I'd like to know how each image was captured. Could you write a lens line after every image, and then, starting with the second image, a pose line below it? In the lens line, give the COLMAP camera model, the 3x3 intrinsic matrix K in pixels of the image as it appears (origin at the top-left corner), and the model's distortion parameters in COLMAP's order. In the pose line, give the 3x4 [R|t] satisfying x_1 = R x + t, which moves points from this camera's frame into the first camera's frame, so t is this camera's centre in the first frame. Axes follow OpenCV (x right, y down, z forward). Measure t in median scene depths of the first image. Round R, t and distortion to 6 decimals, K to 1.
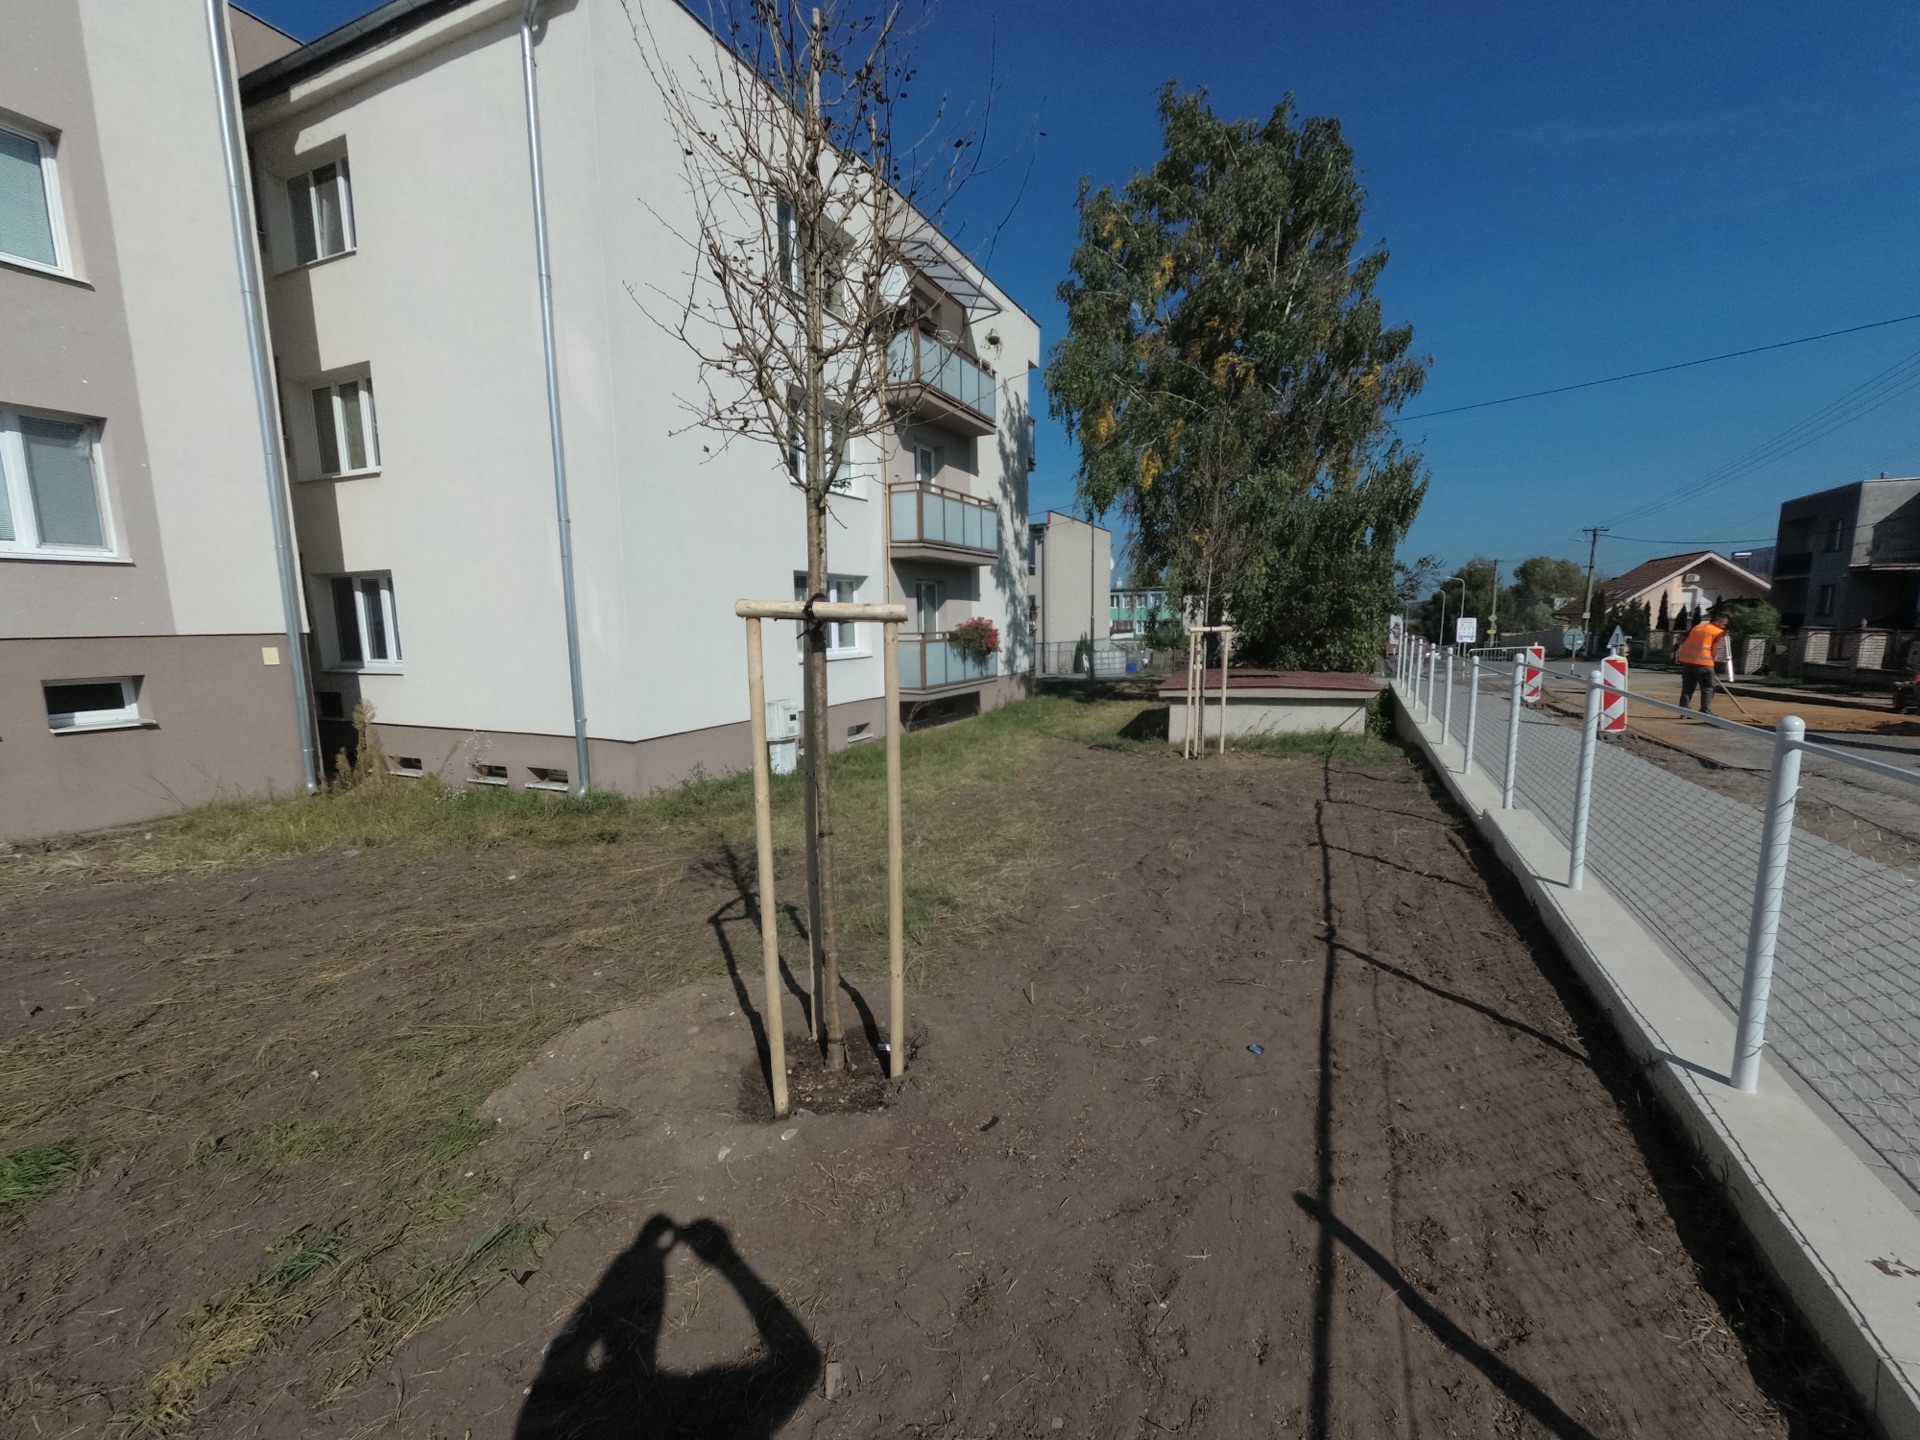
lens RADIAL K [[830.8, 0, 958.7], [0, 830.8, 725.9], [0, 0, 1]] dist [0.001529, 0.000826]
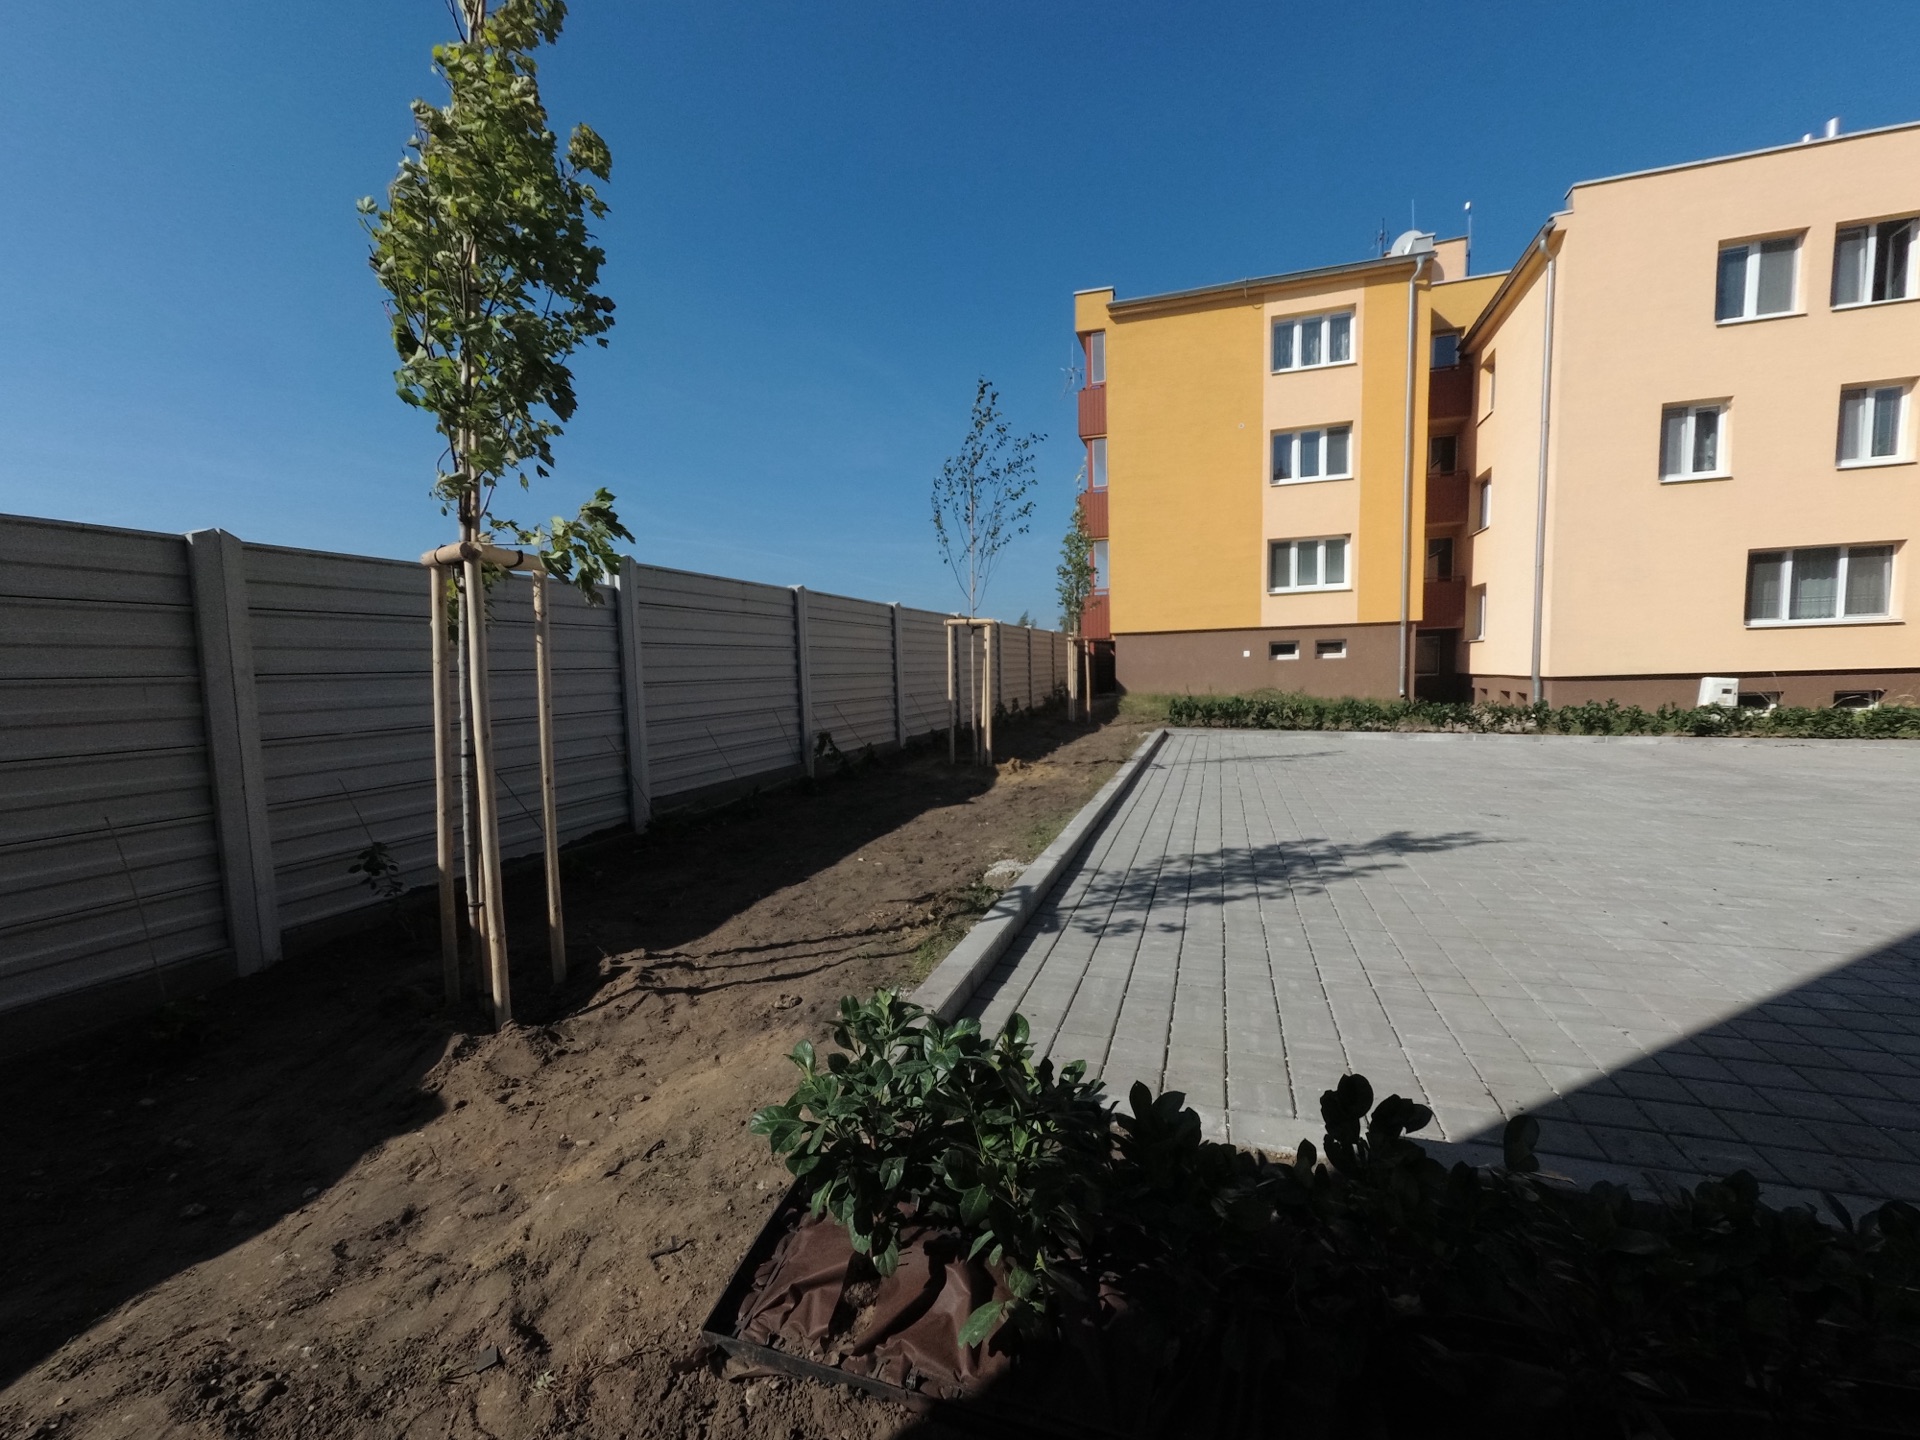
lens RADIAL K [[826.0, 0, 958.5], [0, 826.0, 728.4], [0, 0, 1]] dist [0.001135, 0.000547]
pose [[0.131612, 0.080192, -0.988052, 3.988690], [-0.082487, 0.994152, 0.069700, 0.389368], [0.987864, 0.072328, 0.137457, -1.432778]]
